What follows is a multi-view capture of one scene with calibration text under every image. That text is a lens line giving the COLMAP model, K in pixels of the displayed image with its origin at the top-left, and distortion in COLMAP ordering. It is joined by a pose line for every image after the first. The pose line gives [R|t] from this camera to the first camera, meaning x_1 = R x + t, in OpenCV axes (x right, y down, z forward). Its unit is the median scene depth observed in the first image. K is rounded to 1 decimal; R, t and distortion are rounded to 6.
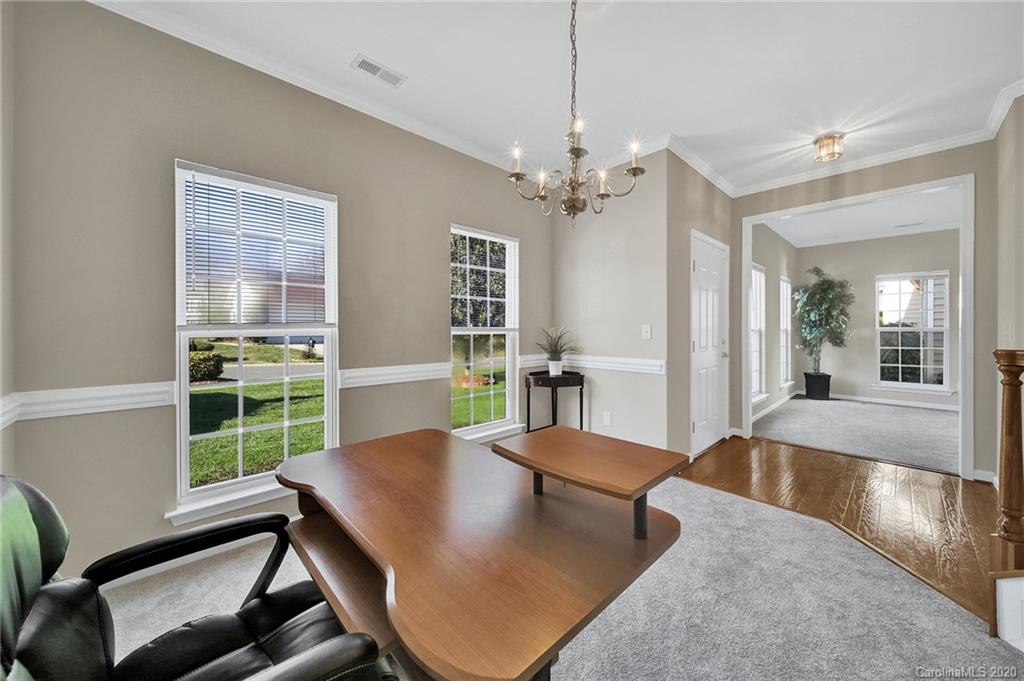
lens RADIAL K [[369.3, 0, 512.9], [0, 369.3, 337.0], [0, 0, 1]] dist [0.002417, 0.000055]
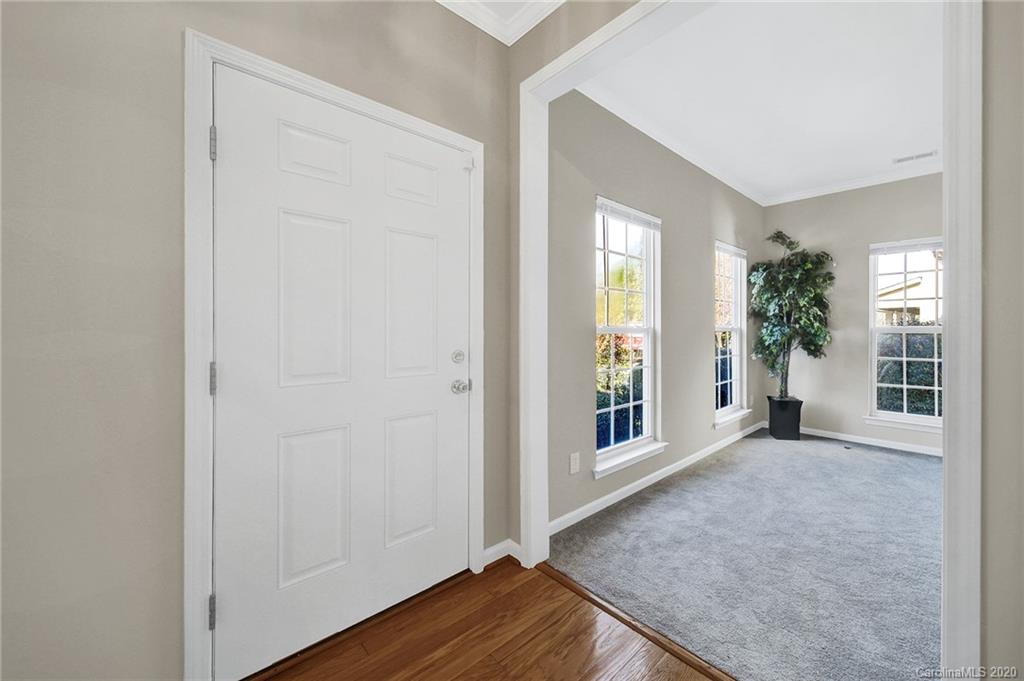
lens RADIAL K [[436.5, 0, 512.6], [0, 436.5, 341.0], [0, 0, 1]] dist [0.000821, -0.000007]
pose [[0.999668, -0.000060, 0.025771, 0.344228], [-0.000102, 0.999980, 0.006286, -0.005240], [-0.025770, -0.006286, 0.999648, 0.263840]]
